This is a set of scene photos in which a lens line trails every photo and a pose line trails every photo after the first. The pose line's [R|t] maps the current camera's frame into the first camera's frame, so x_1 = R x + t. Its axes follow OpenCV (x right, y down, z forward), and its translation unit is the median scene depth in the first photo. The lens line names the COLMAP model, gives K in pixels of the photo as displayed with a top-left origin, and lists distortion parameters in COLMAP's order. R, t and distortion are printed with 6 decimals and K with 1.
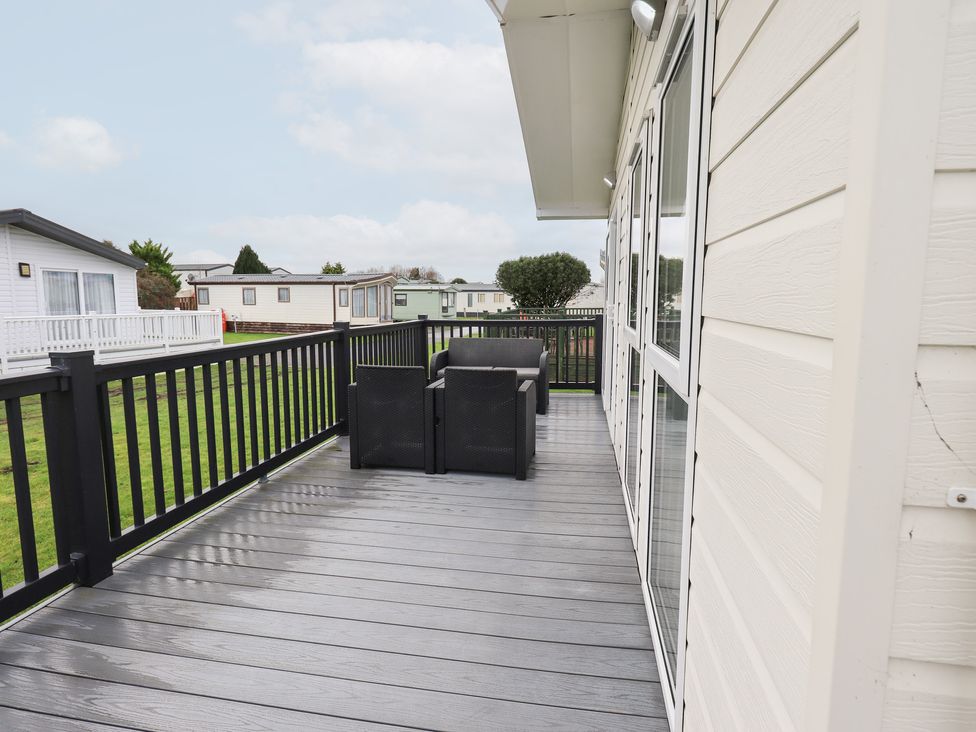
lens RADIAL K [[510.6, 0, 470.1], [0, 510.6, 368.5], [0, 0, 1]] dist [-0.000588, -0.001229]
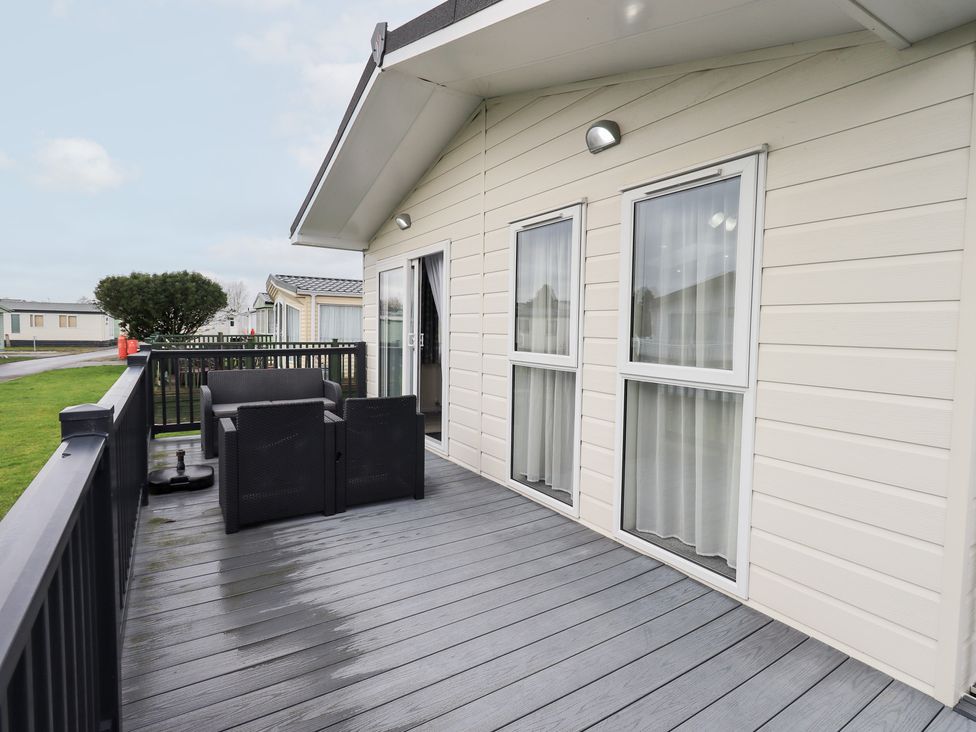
lens RADIAL K [[523.6, 0, 493.2], [0, 523.6, 356.7], [0, 0, 1]] dist [0.009095, -0.001276]
pose [[0.722726, -0.028137, 0.690561, -0.520590], [0.080549, 0.995791, -0.043727, -0.014441], [-0.686424, 0.087227, 0.721951, 0.088940]]
